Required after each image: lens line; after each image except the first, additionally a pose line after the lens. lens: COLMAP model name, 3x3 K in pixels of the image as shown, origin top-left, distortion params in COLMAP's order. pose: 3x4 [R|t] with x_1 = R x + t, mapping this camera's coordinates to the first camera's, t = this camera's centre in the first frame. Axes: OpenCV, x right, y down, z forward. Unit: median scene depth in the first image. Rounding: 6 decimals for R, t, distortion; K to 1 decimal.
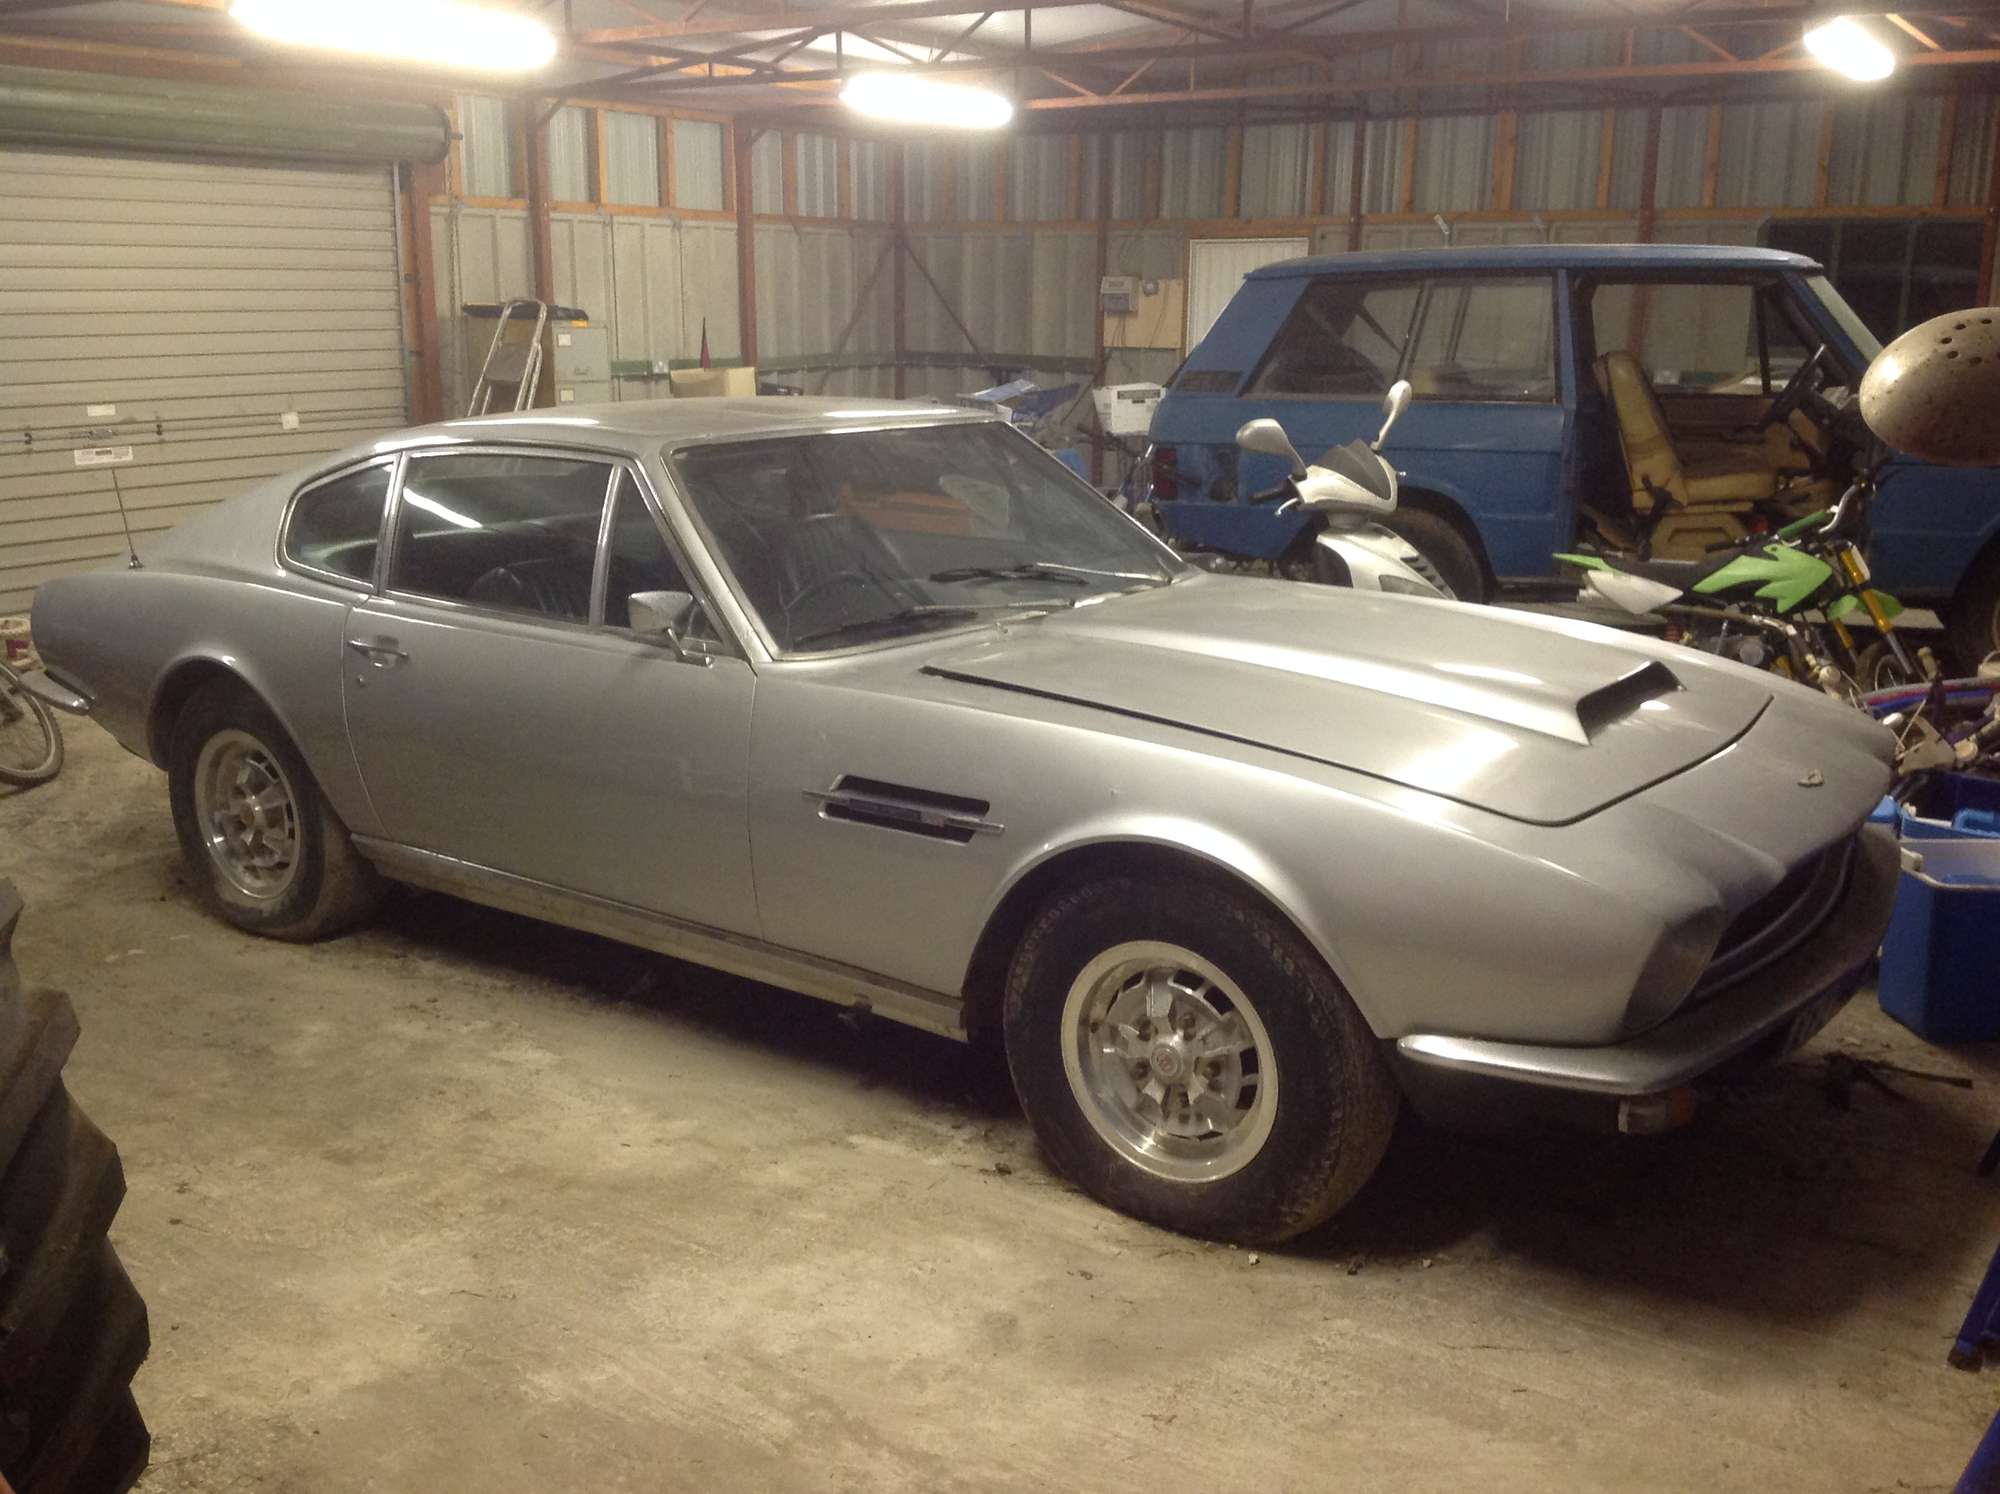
lens RADIAL K [[2051.2, 0, 1008.4], [0, 2051.2, 757.3], [0, 0, 1]] dist [0.044960, 0.000000]
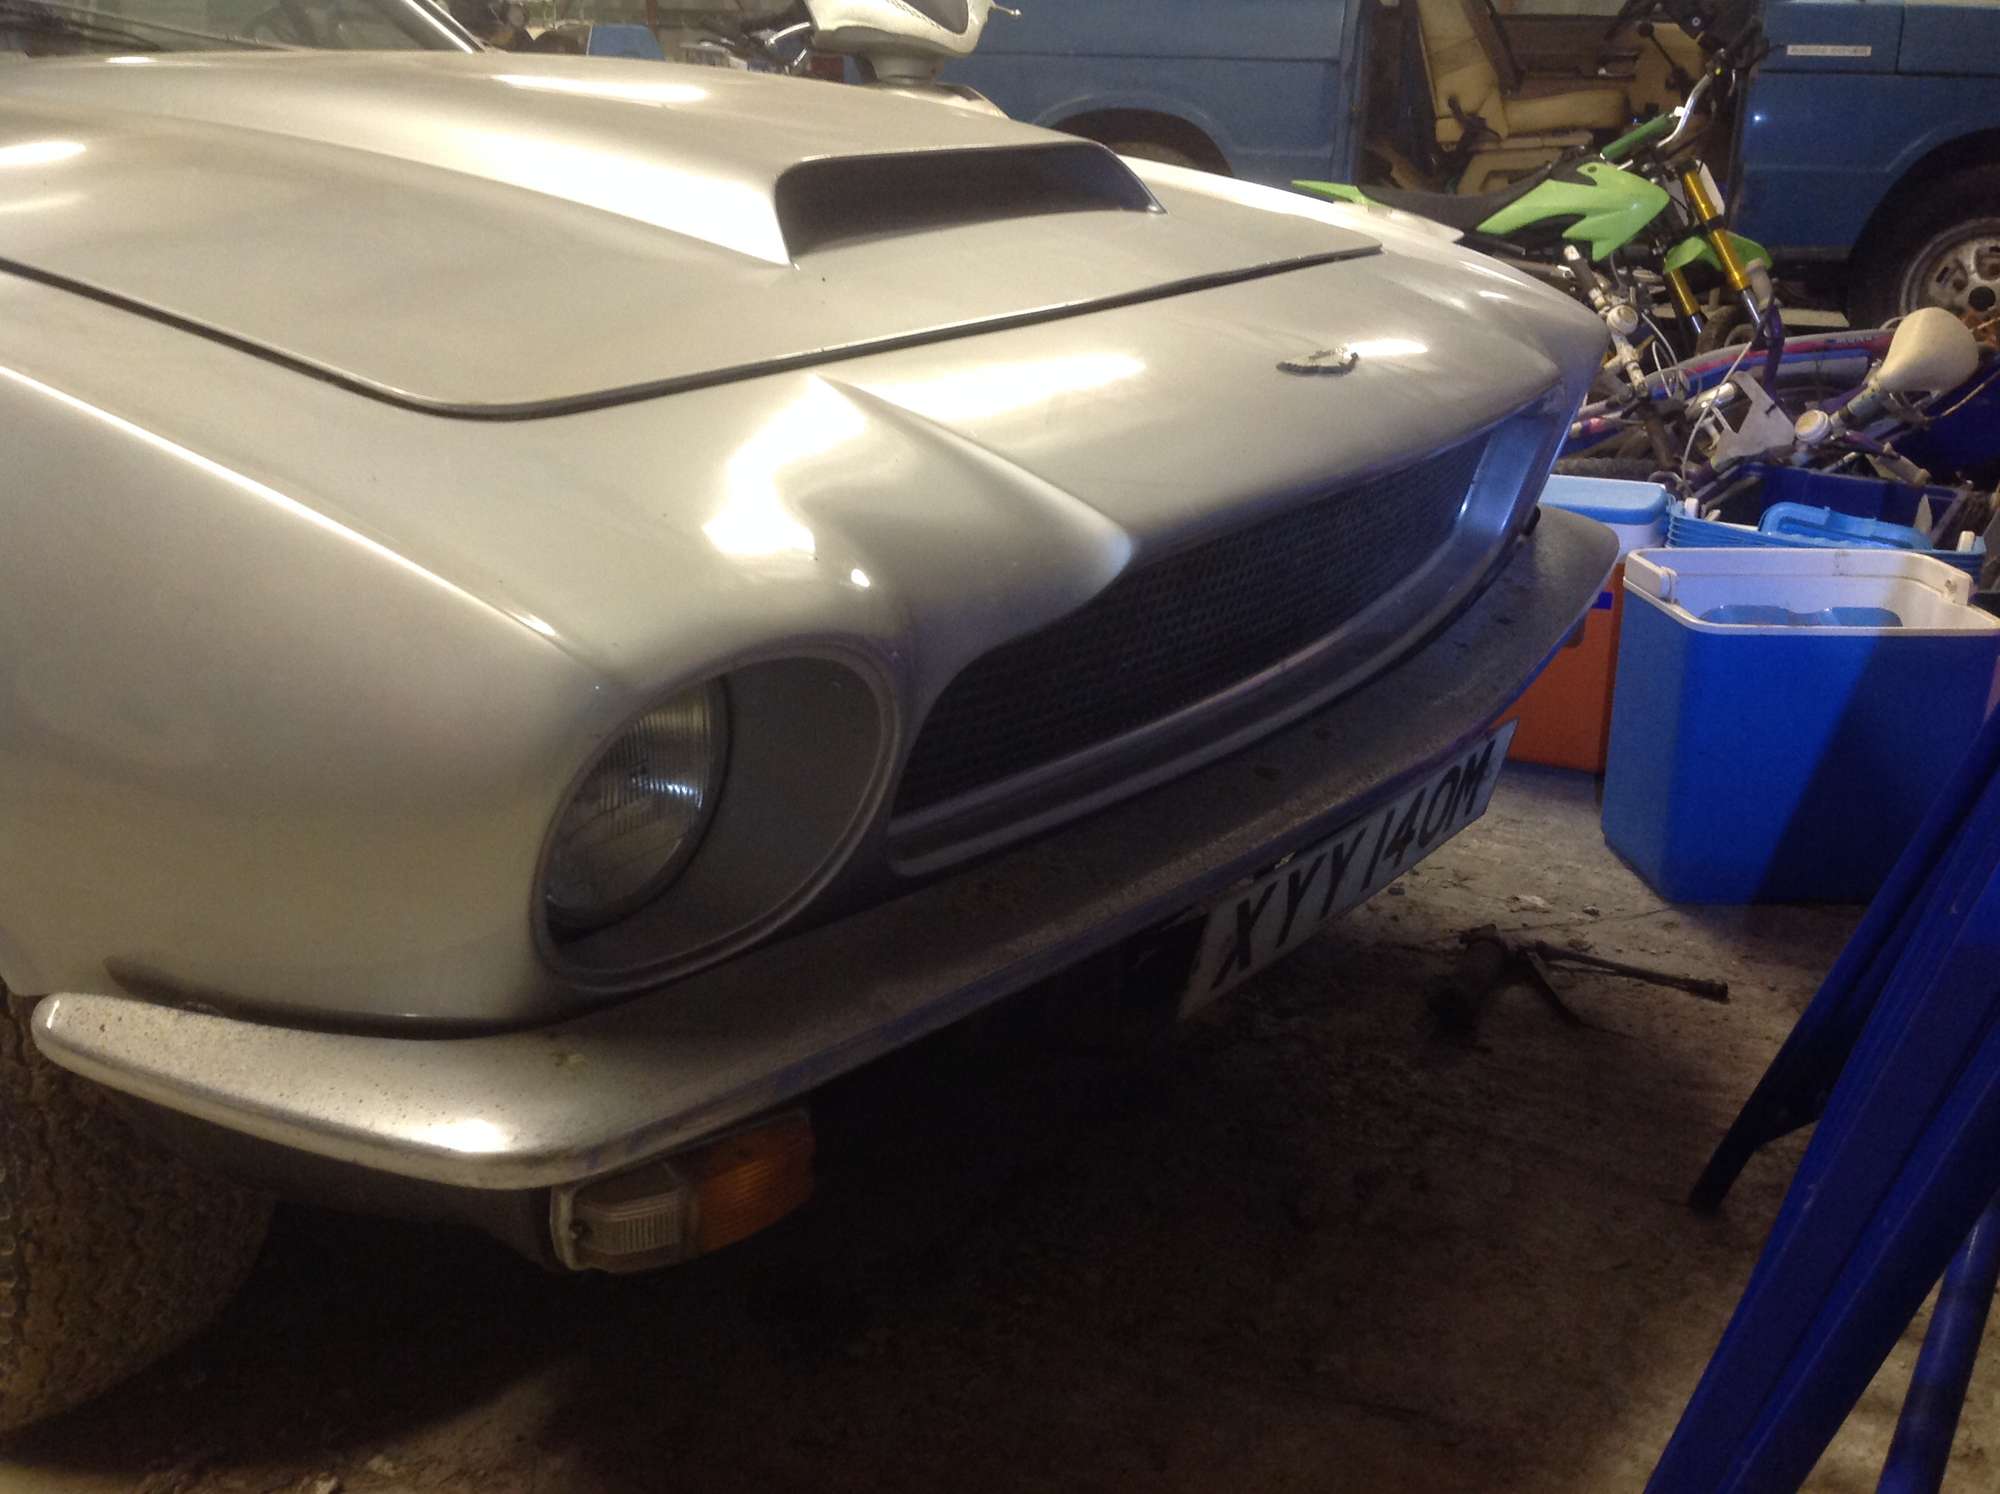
lens RADIAL K [[2051.2, 0, 992.7], [0, 2051.2, 735.7], [0, 0, 1]] dist [0.044960, 0.000000]
pose [[0.999780, 0.010151, 0.018377, 0.155822], [-0.011952, 0.994842, 0.100729, 0.023725], [-0.017259, -0.100927, 0.994744, 0.282313]]
